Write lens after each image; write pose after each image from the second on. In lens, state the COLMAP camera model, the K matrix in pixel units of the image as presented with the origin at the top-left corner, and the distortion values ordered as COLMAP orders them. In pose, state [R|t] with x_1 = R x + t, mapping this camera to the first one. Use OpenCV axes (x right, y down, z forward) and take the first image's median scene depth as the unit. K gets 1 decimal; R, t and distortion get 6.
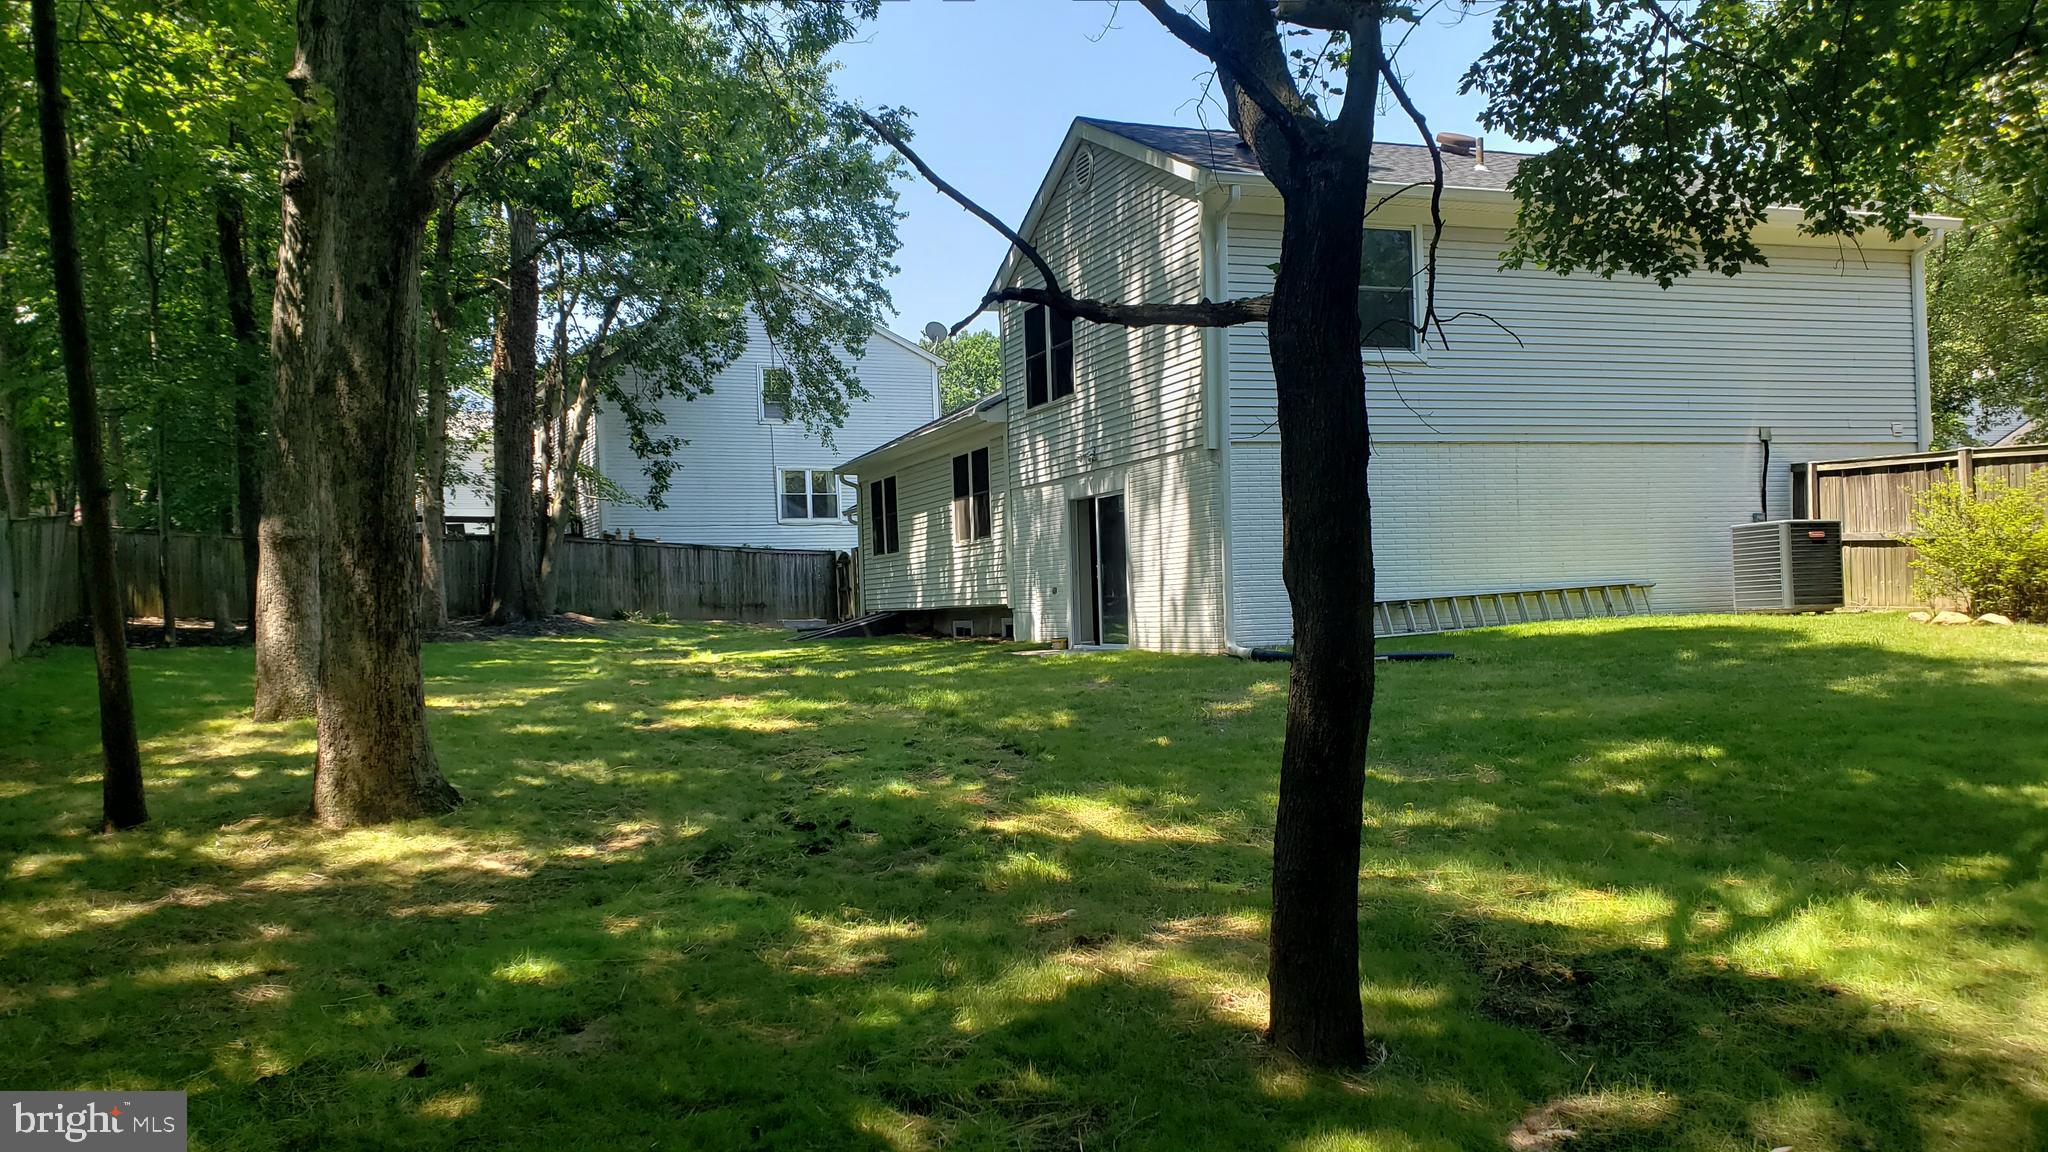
lens RADIAL K [[1564.3, 0, 1022.4], [0, 1564.3, 614.8], [0, 0, 1]] dist [0.086722, -0.111759]
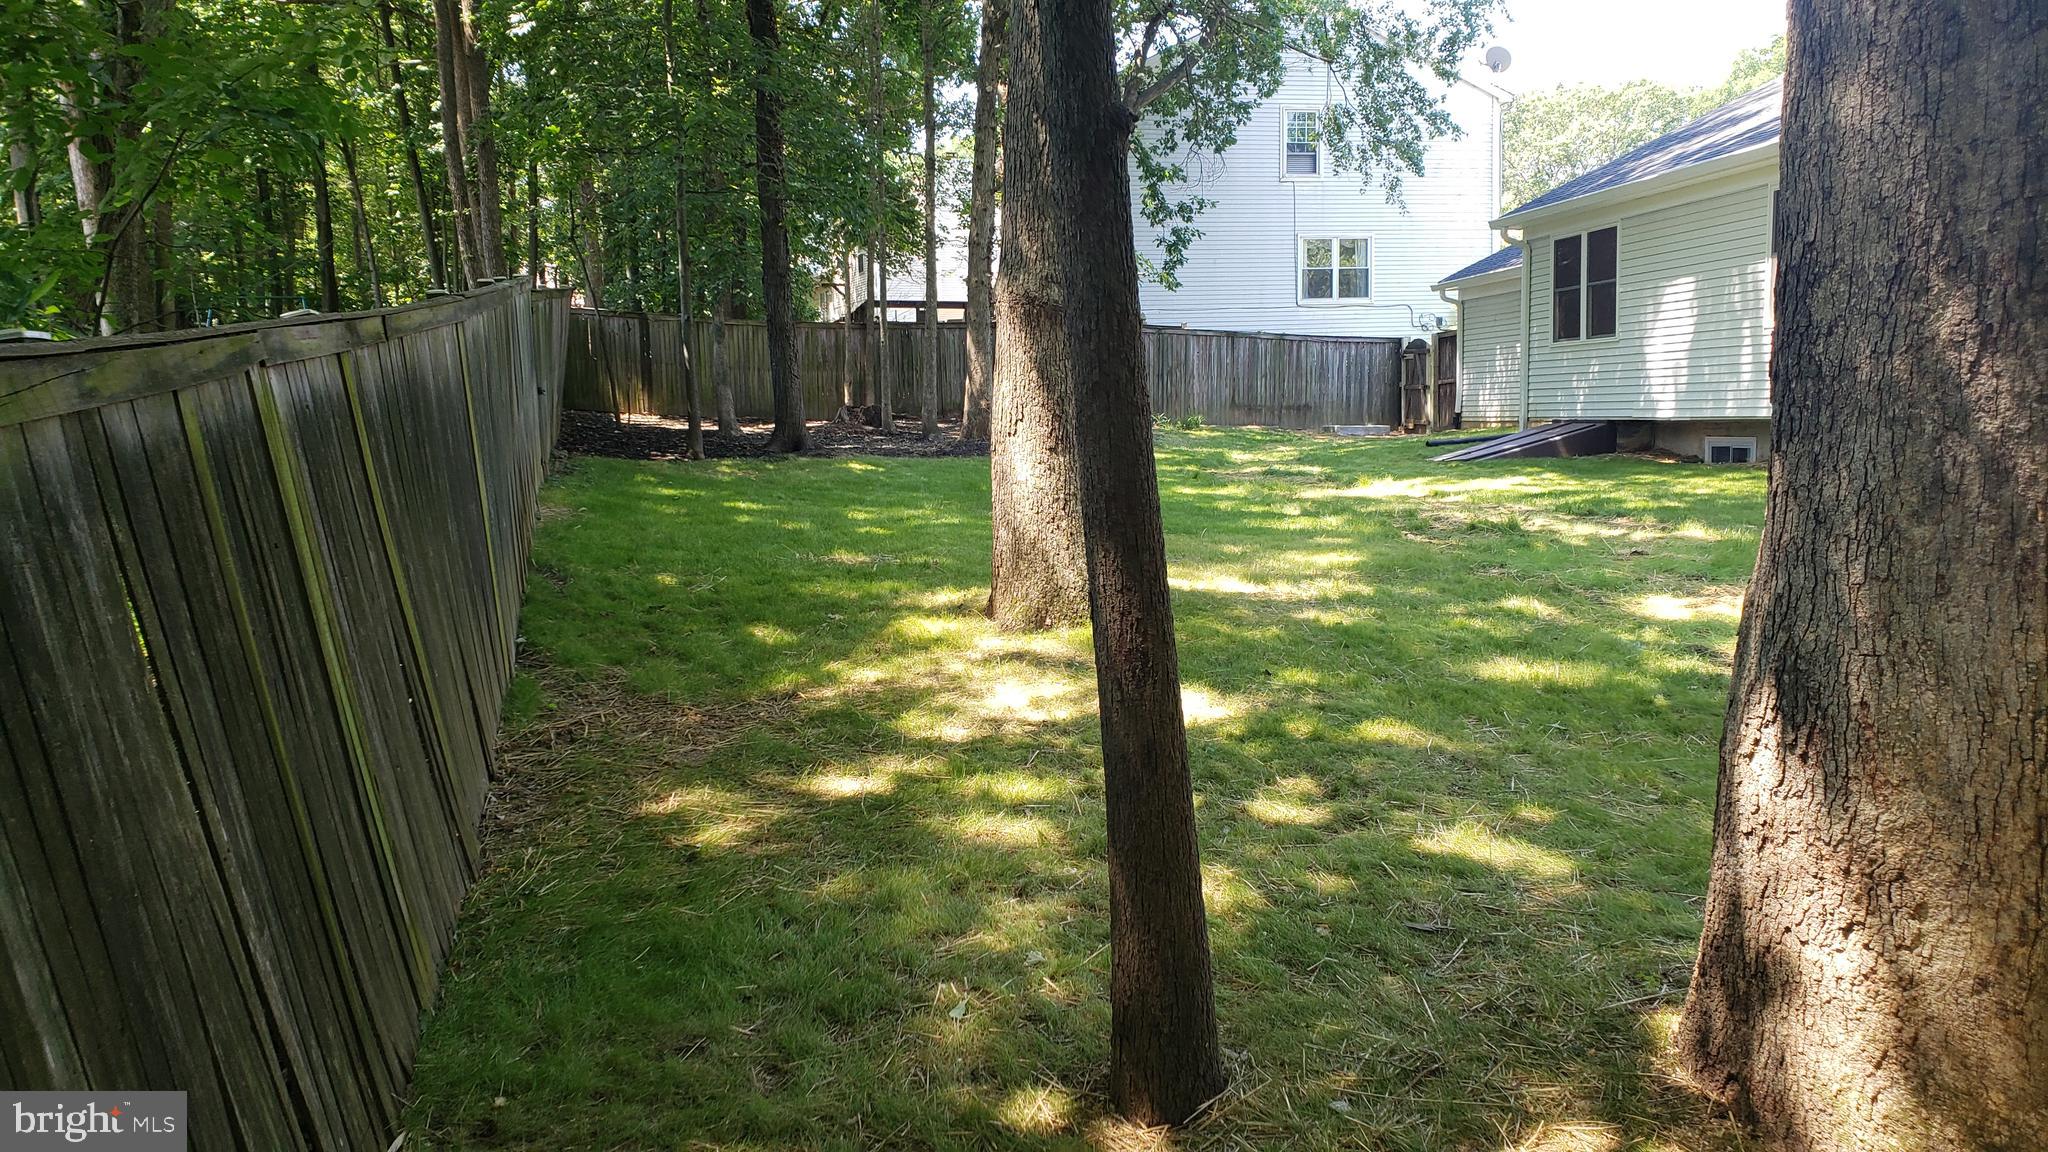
lens RADIAL K [[1564.3, 0, 1022.4], [0, 1564.3, 614.8], [0, 0, 1]] dist [0.086722, -0.111759]
pose [[0.976504, 0.037051, -0.212290, -0.135502], [-0.009211, 0.991385, 0.130653, -0.004620], [0.215302, -0.125628, 0.968433, 0.170677]]
